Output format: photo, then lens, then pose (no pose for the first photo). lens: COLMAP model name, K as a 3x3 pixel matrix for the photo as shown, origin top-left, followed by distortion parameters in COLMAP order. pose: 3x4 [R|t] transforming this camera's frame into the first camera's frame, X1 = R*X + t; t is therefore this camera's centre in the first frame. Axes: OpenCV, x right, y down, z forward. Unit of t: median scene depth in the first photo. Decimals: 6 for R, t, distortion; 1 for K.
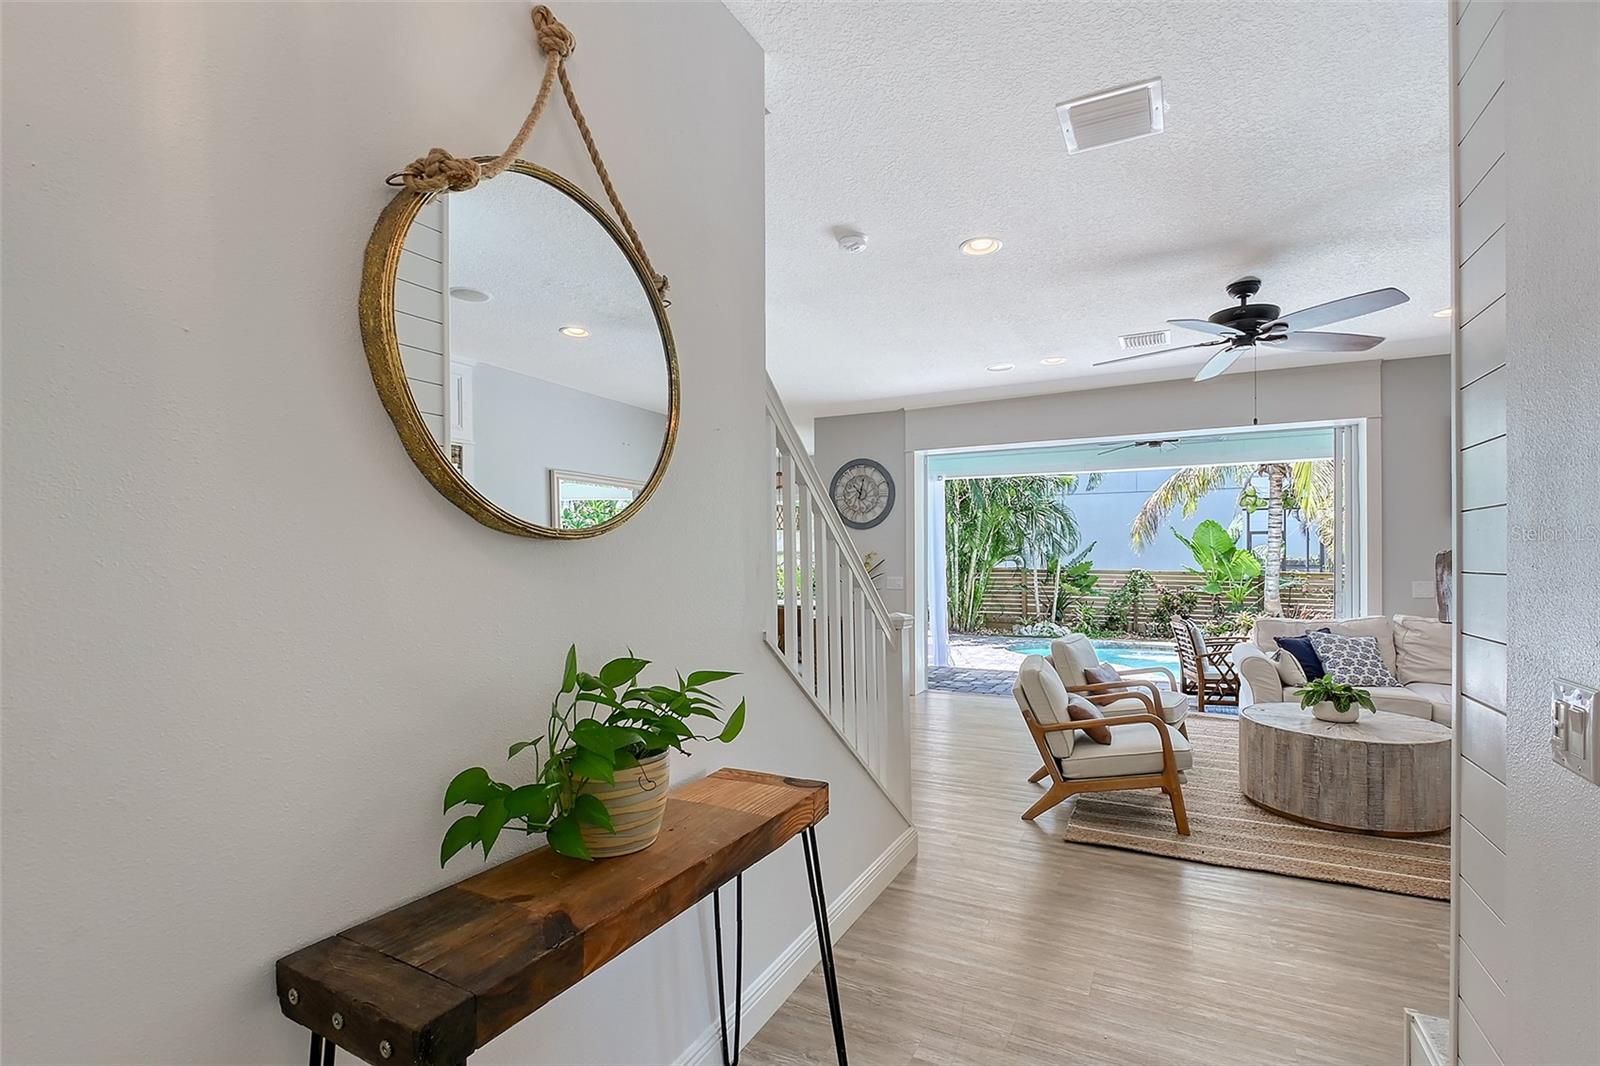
lens RADIAL K [[717.4, 0, 811.1], [0, 717.4, 555.6], [0, 0, 1]] dist [-0.003350, -0.002988]
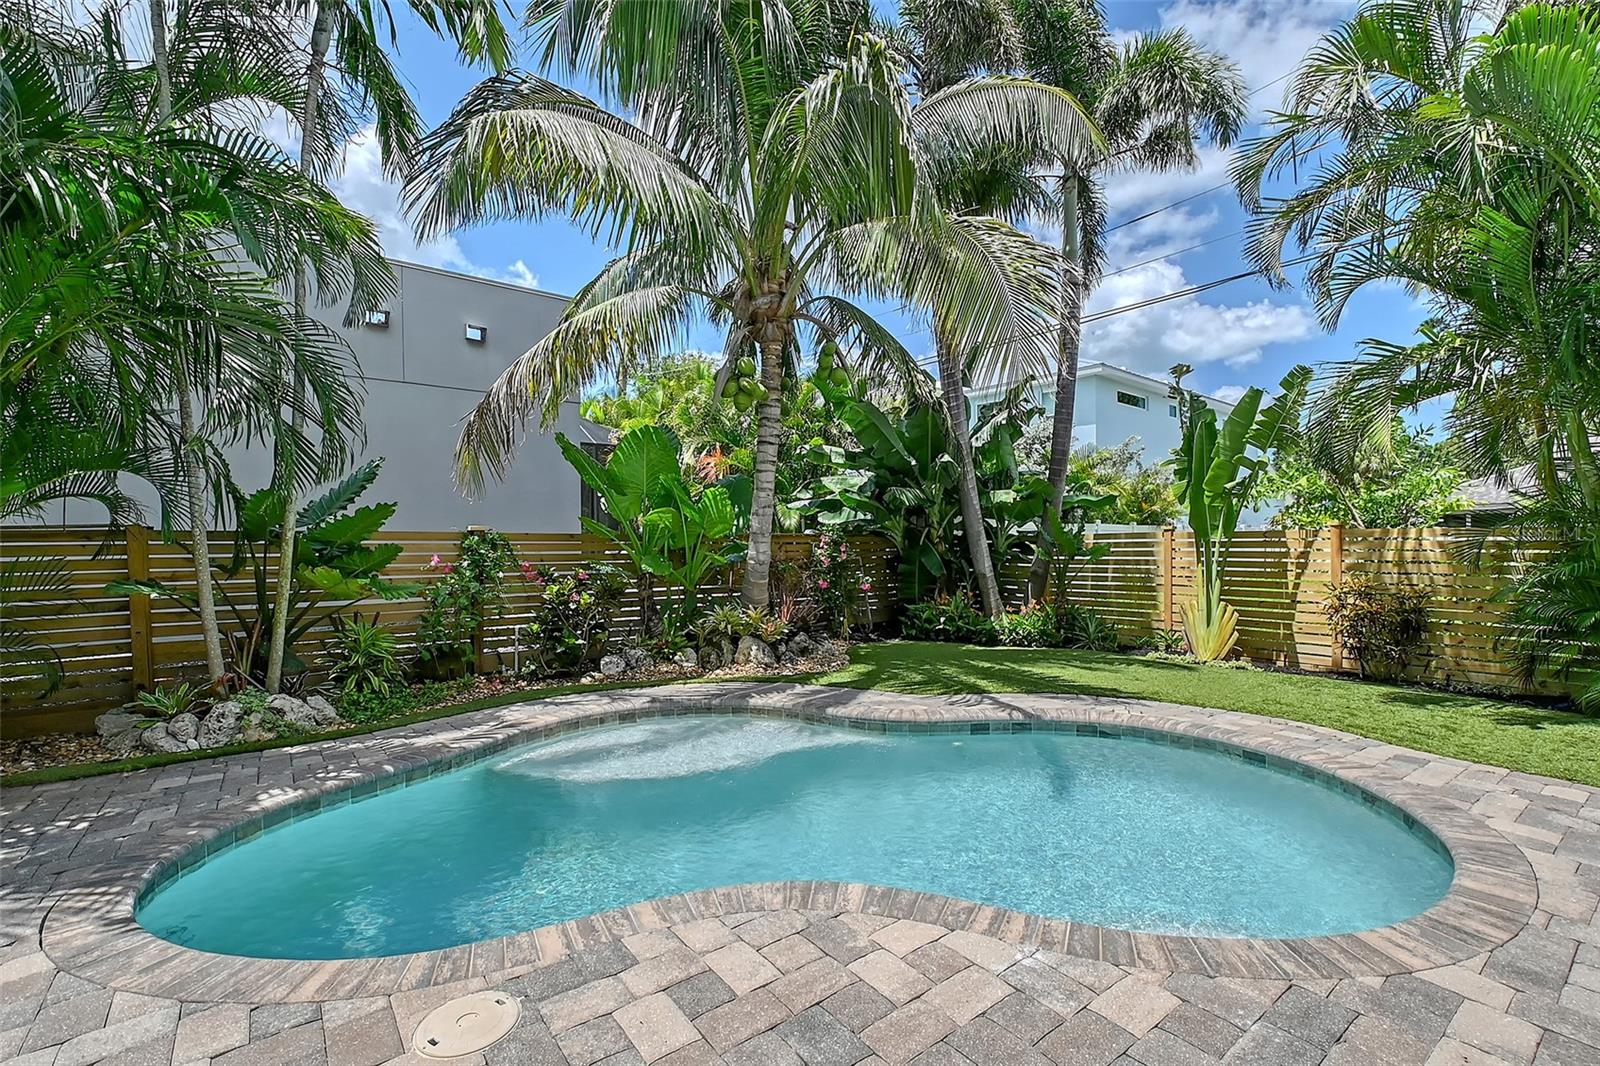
lens RADIAL K [[717.4, 0, 814.1], [0, 717.4, 544.2], [0, 0, 1]] dist [-0.003350, -0.002988]
pose [[0.430033, -0.009113, 0.902767, 0.158399], [0.007448, 0.999951, 0.006546, 0.028701], [-0.902782, 0.003909, 0.430080, 0.668051]]
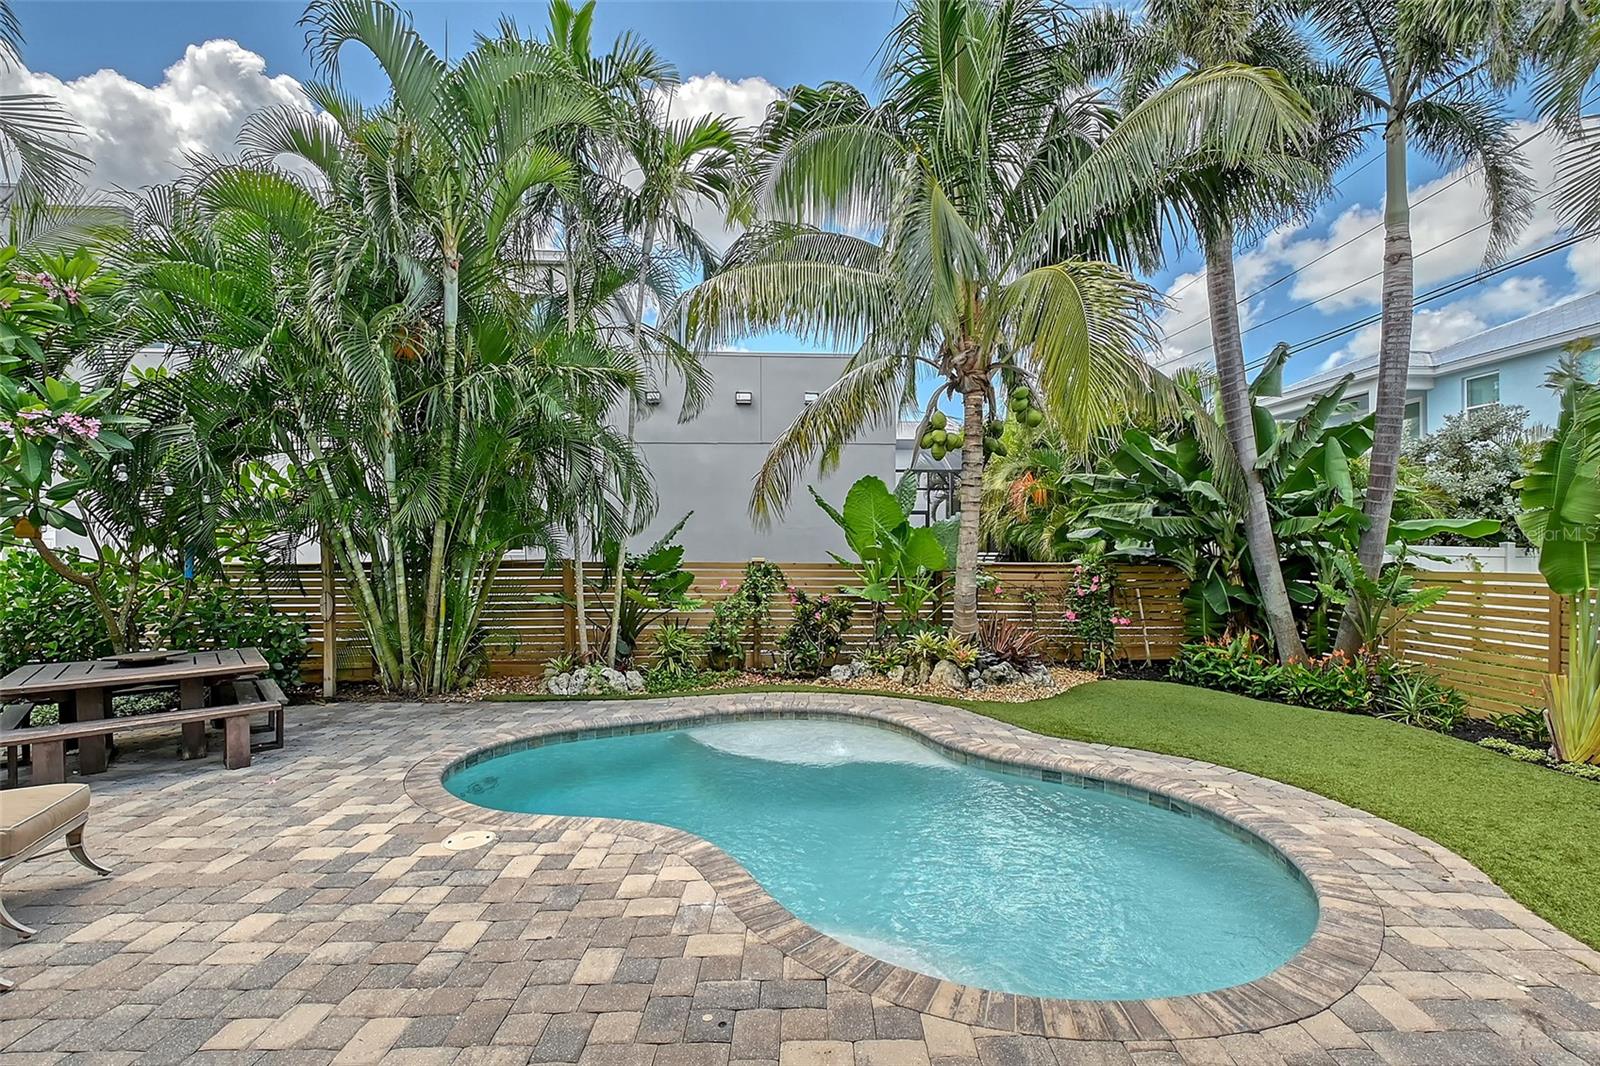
lens RADIAL K [[717.4, 0, 813.5], [0, 717.4, 540.9], [0, 0, 1]] dist [-0.003350, -0.002988]
pose [[0.882837, 0.002408, 0.469673, 0.232828], [0.000155, 0.999985, -0.005418, 0.007068], [-0.469679, 0.004856, 0.882824, 0.491830]]
